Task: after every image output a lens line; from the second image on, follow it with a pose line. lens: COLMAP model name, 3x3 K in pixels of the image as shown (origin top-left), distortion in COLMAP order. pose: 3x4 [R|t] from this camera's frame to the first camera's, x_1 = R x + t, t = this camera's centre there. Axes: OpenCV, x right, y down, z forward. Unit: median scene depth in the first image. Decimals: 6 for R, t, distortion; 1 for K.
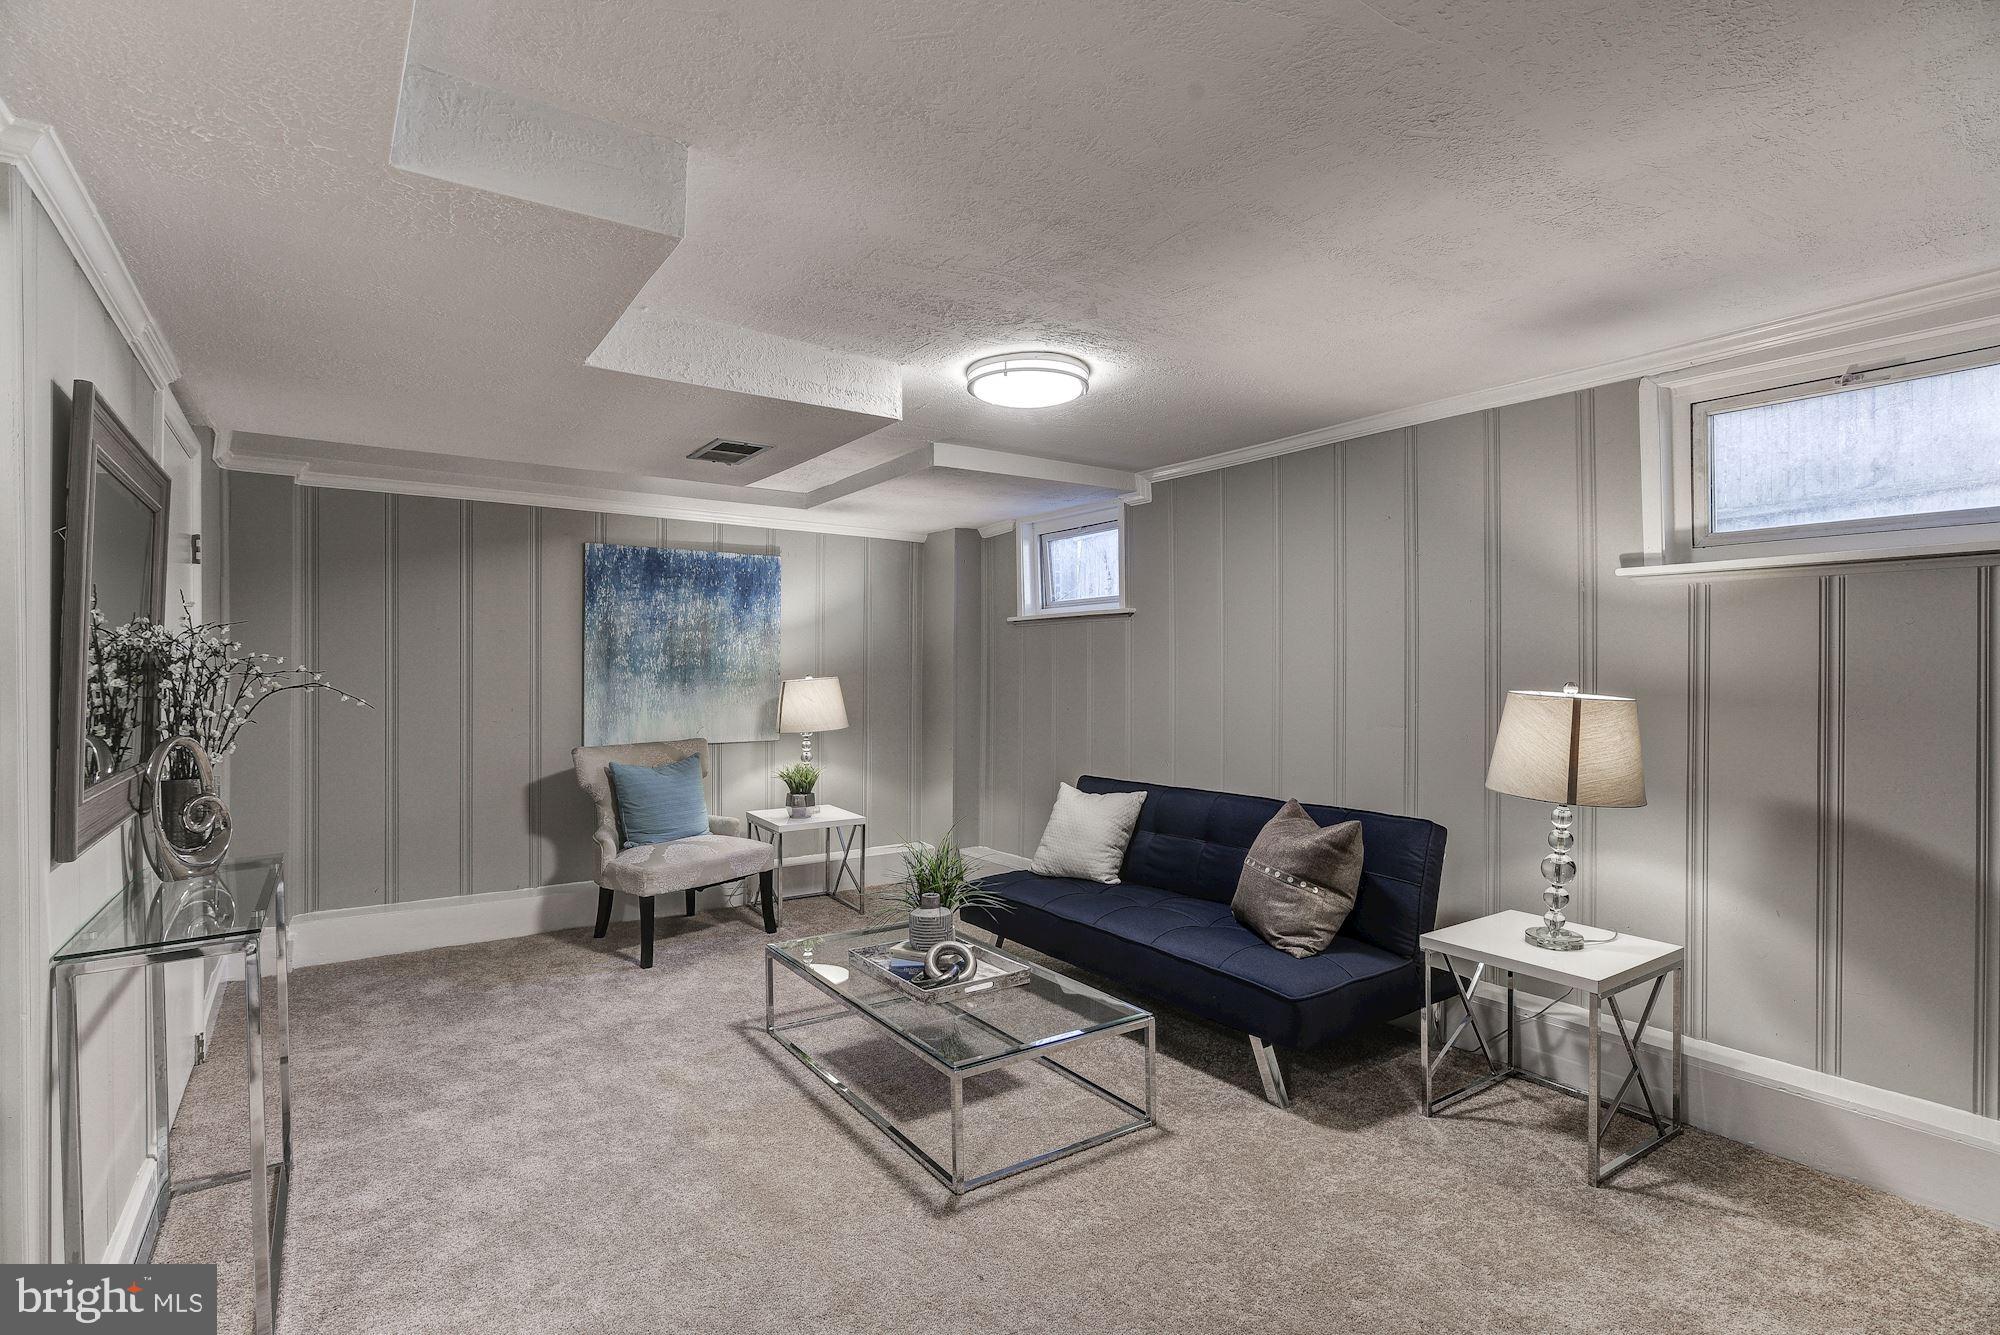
lens RADIAL K [[968.6, 0, 994.2], [0, 968.6, 669.7], [0, 0, 1]] dist [-0.002922, 0.000549]
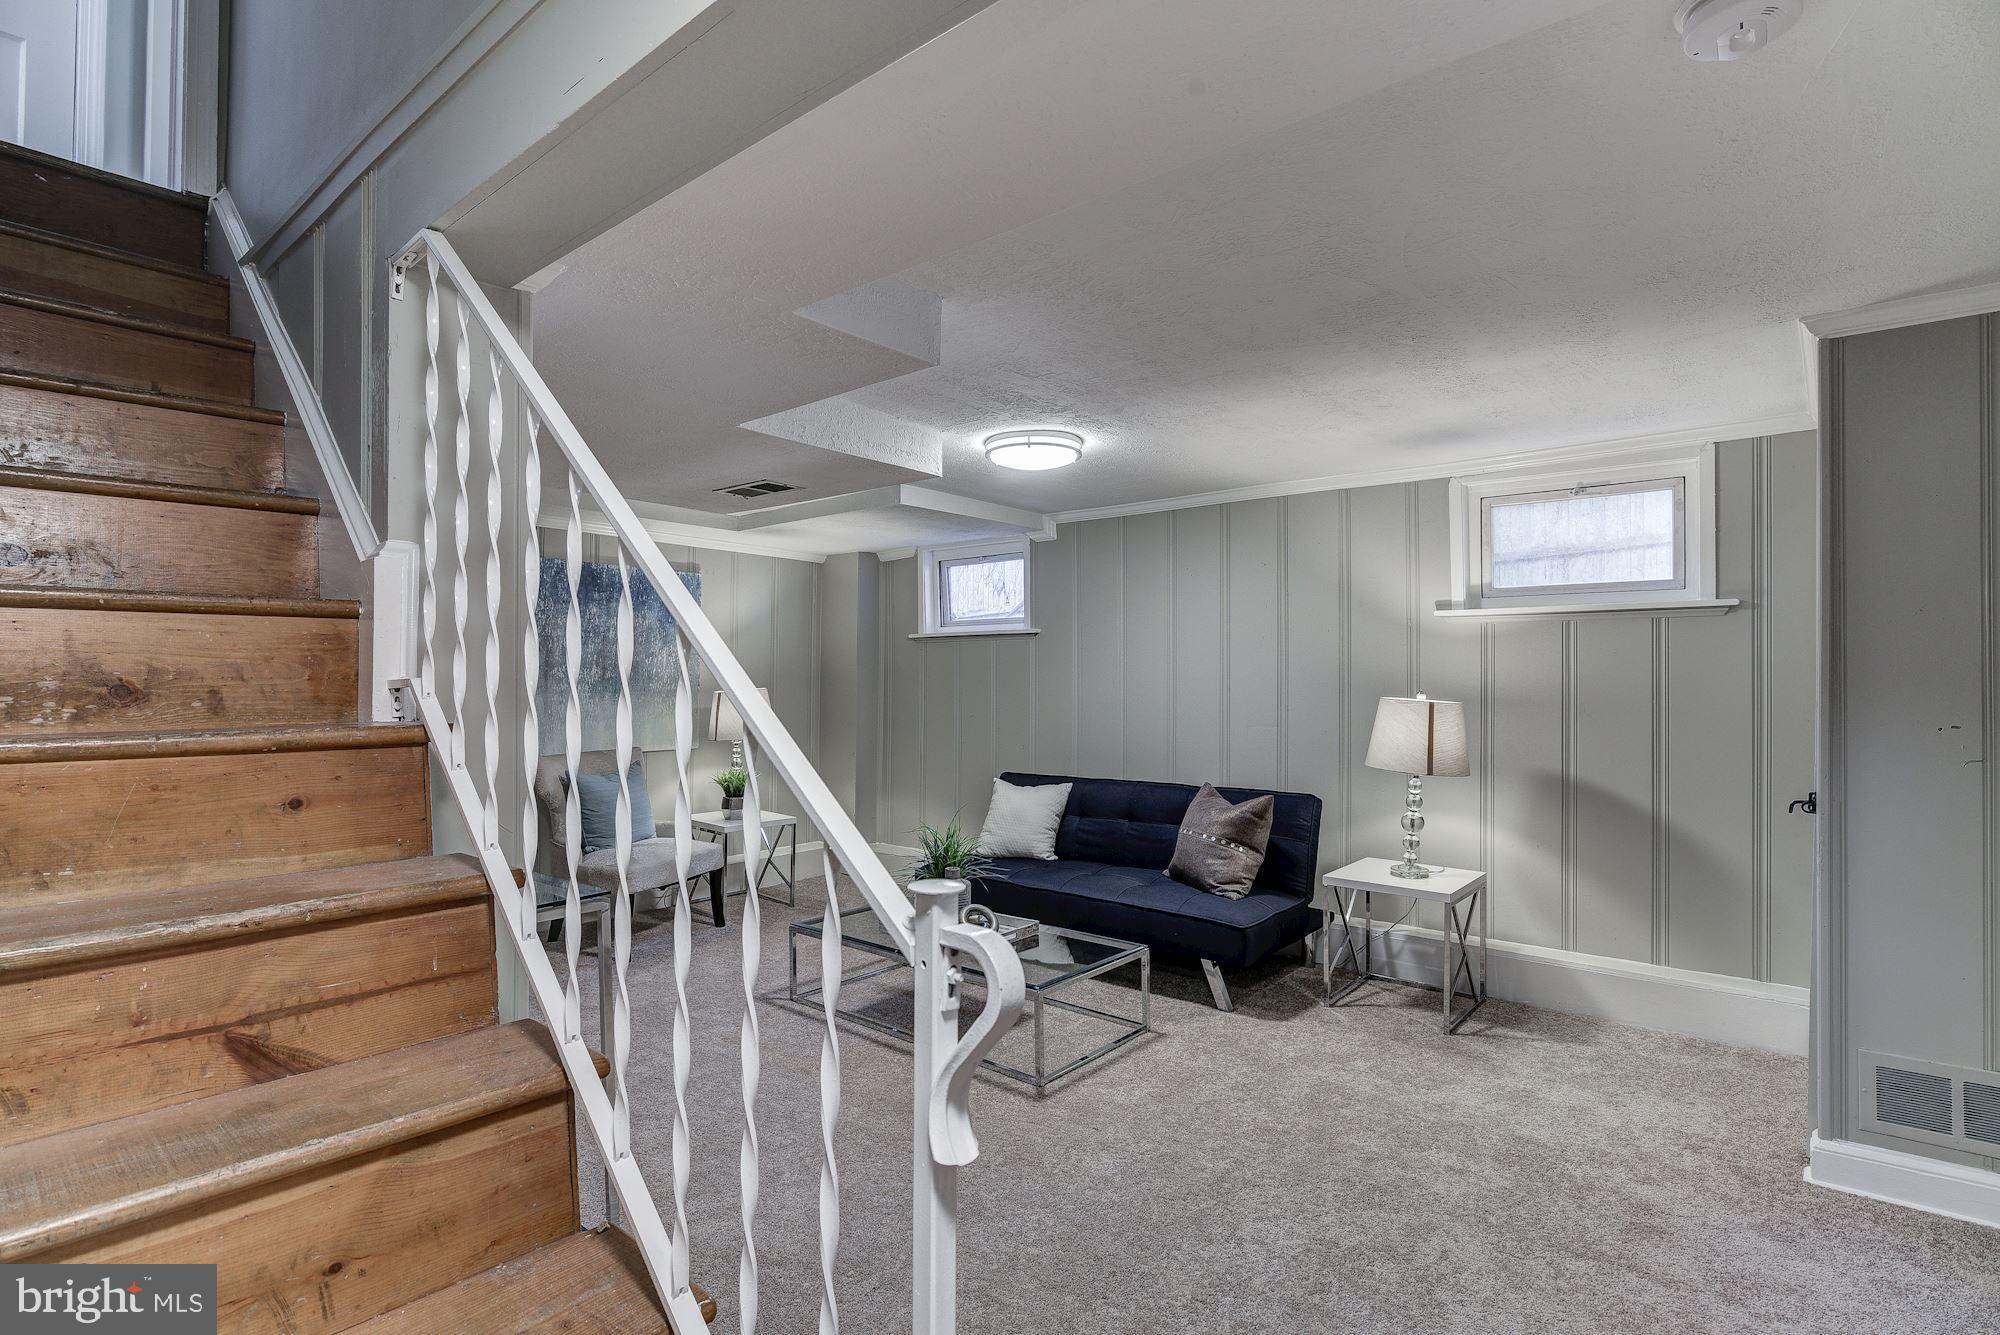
lens RADIAL K [[968.6, 0, 1007.0], [0, 968.6, 671.0], [0, 0, 1]] dist [-0.002922, 0.000549]
pose [[0.962704, 0.004485, 0.270521, -0.336740], [-0.001741, 0.999945, -0.010383, -0.000946], [-0.270553, 0.009525, 0.962658, -0.188613]]
